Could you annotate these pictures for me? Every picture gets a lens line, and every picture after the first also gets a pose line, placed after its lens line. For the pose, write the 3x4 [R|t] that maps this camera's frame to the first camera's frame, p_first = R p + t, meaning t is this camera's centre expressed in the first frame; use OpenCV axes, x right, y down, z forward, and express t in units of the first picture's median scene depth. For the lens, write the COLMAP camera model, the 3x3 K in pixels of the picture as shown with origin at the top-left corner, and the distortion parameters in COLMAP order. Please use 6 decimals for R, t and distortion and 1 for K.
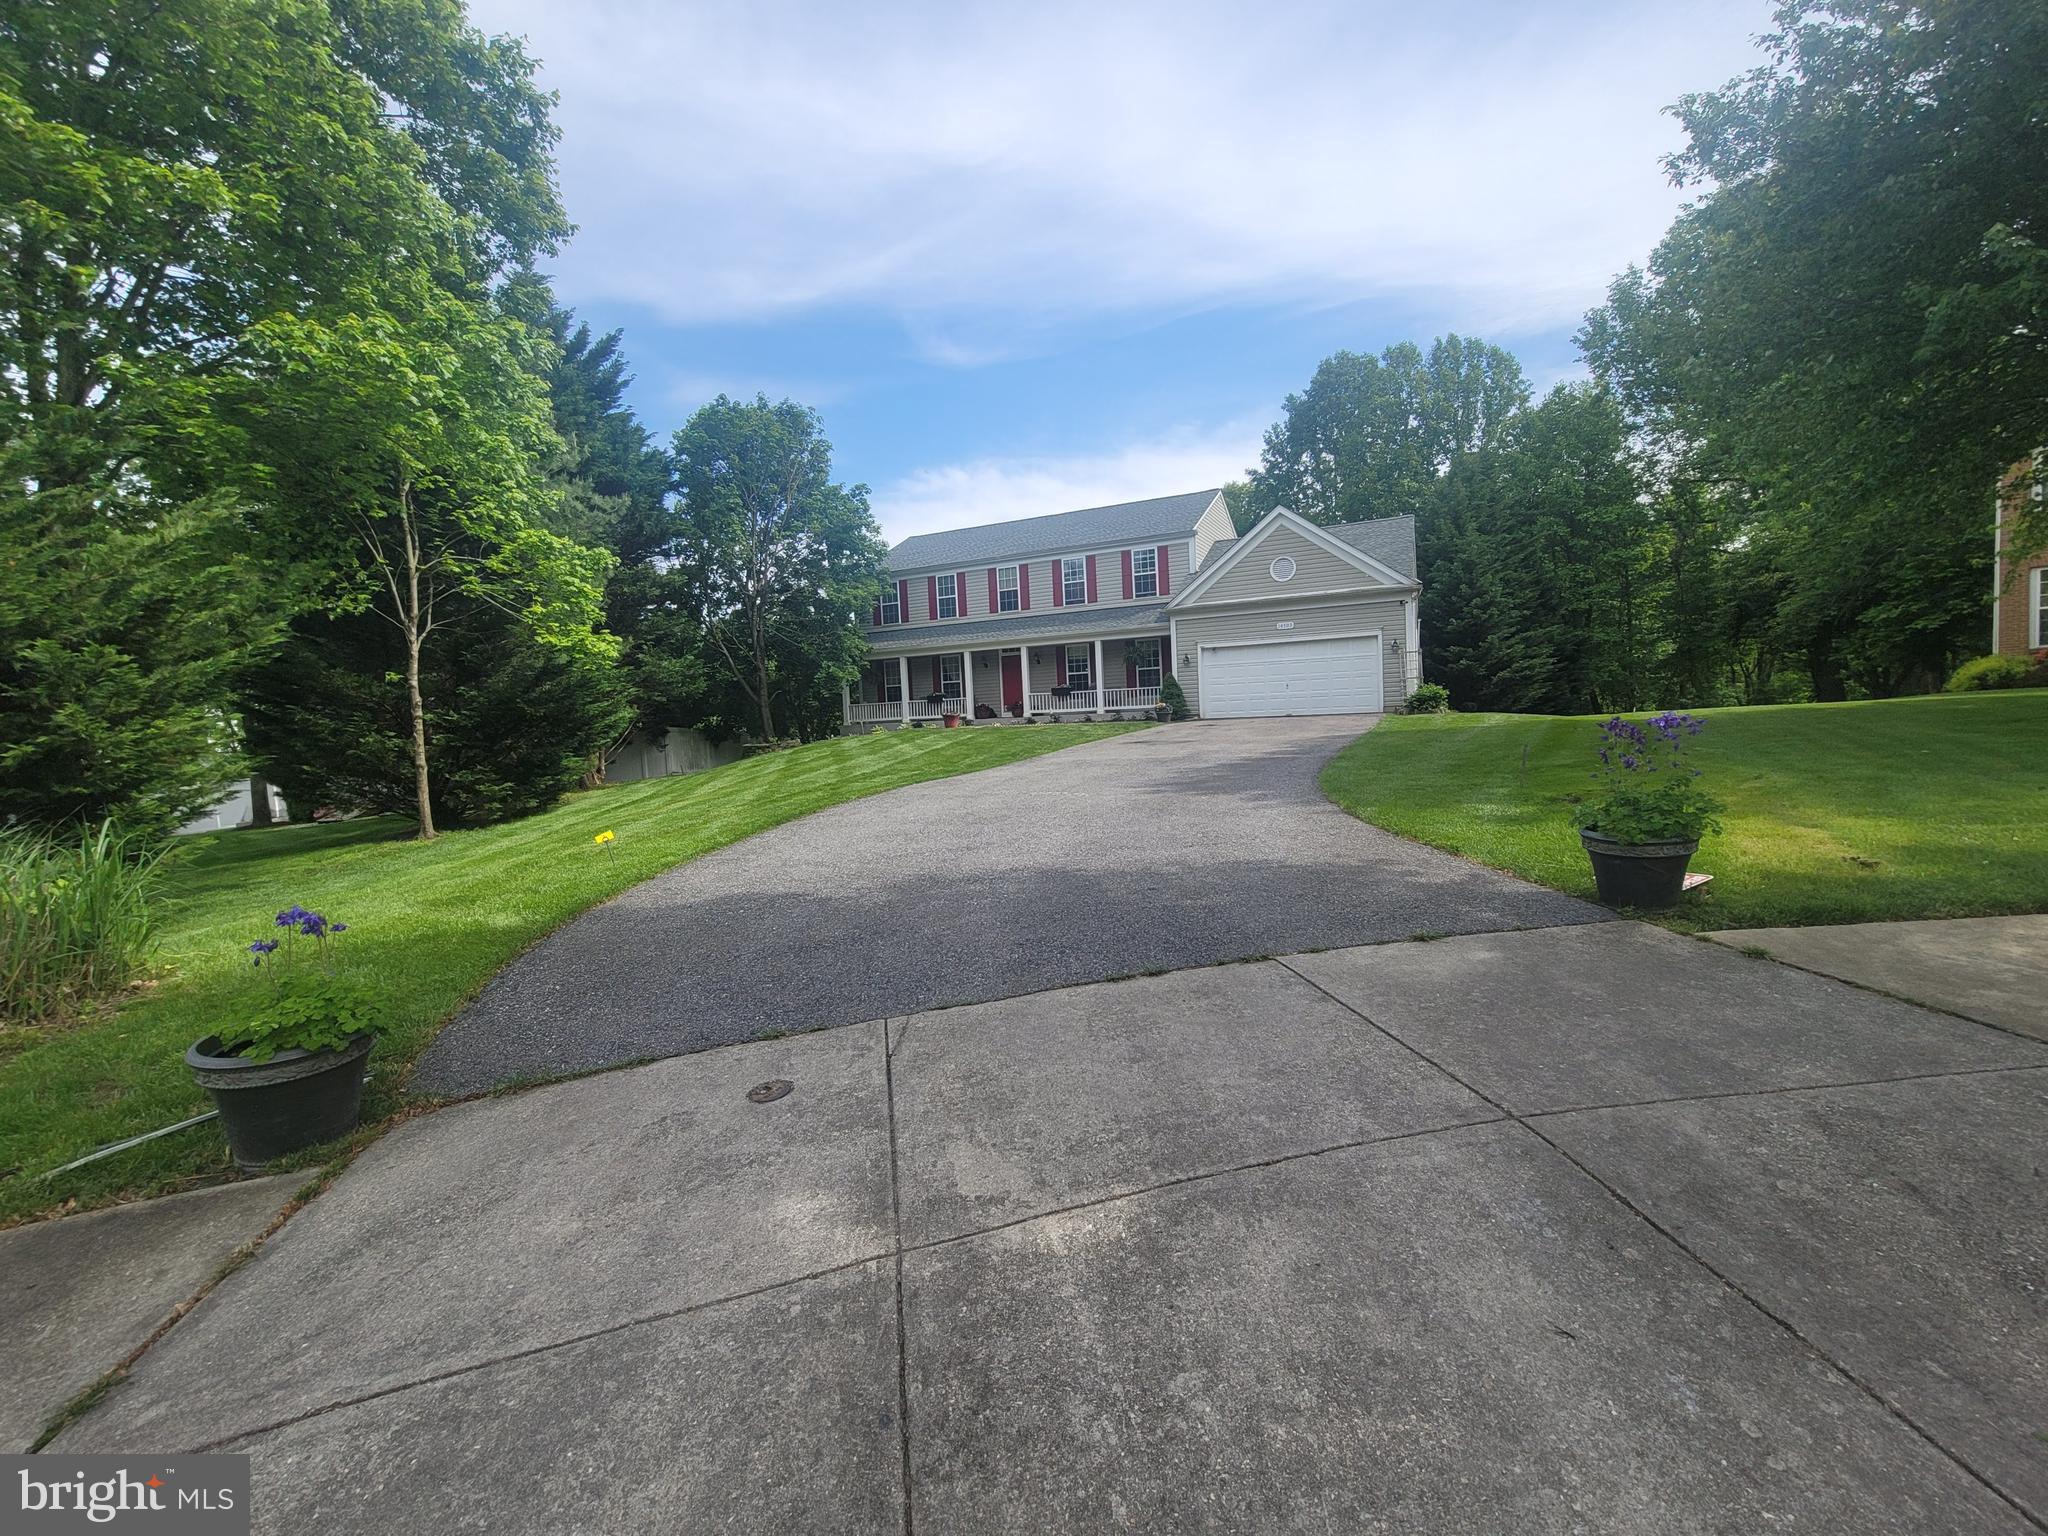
lens RADIAL K [[836.5, 0, 1018.9], [0, 836.5, 734.7], [0, 0, 1]] dist [-0.000785, -0.000244]
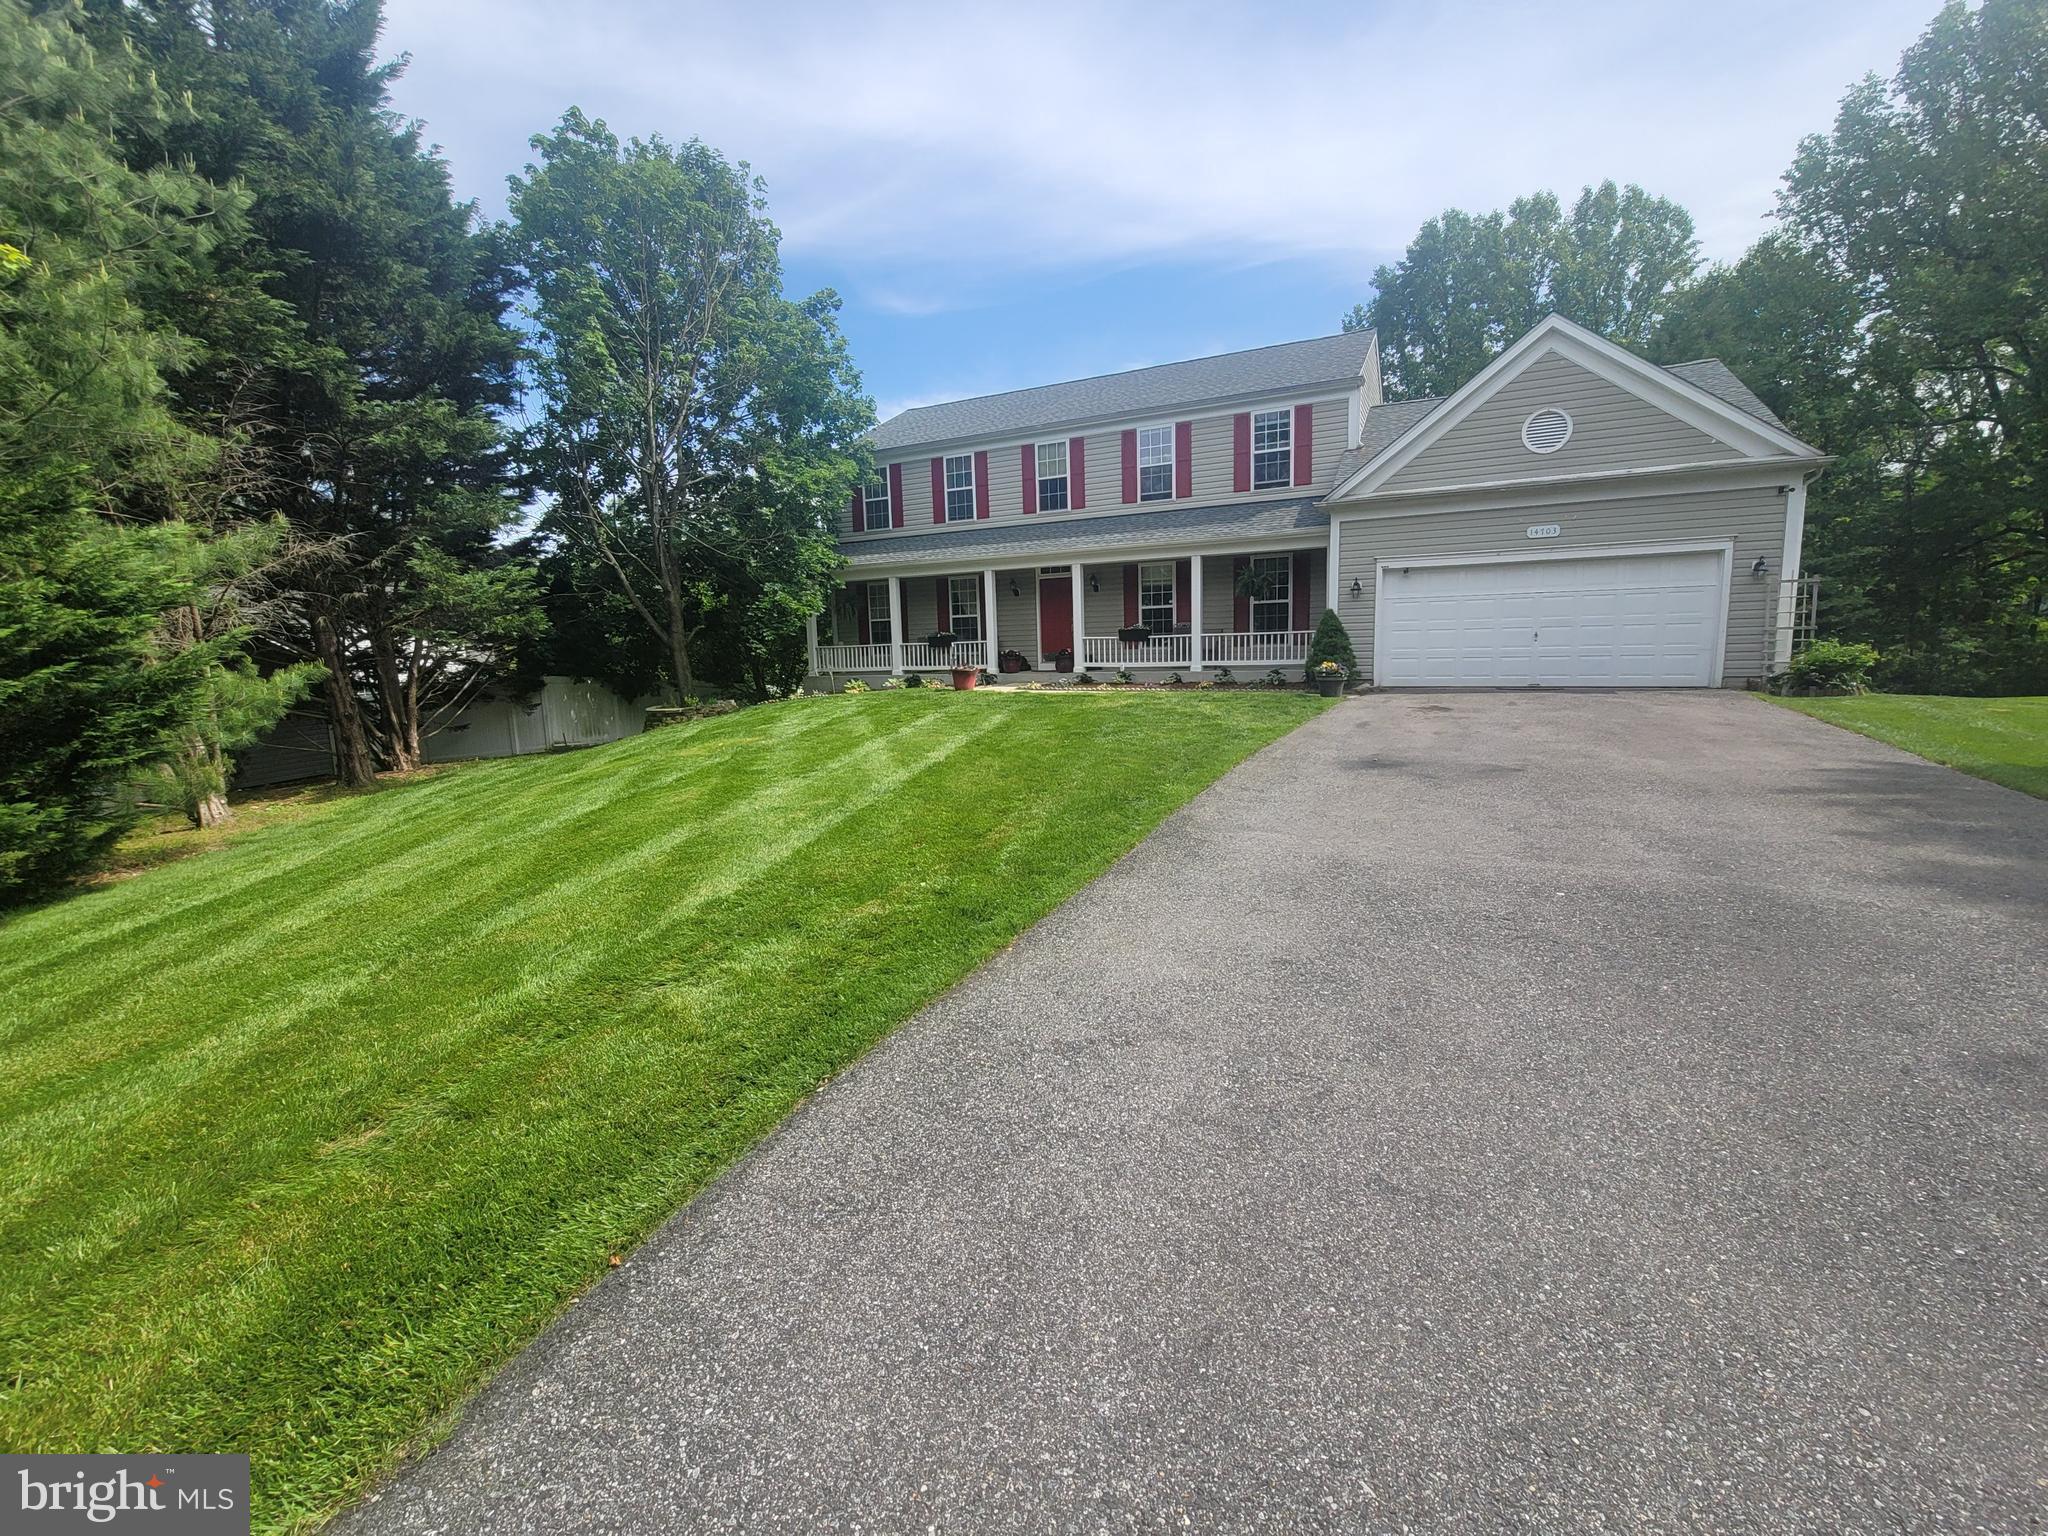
lens RADIAL K [[836.5, 0, 1018.9], [0, 836.5, 734.7], [0, 0, 1]] dist [-0.000785, -0.000244]
pose [[0.999755, 0.019860, -0.009786, -0.029444], [-0.018995, 0.996470, 0.081776, -0.024976], [0.011375, -0.081570, 0.996603, 0.332527]]
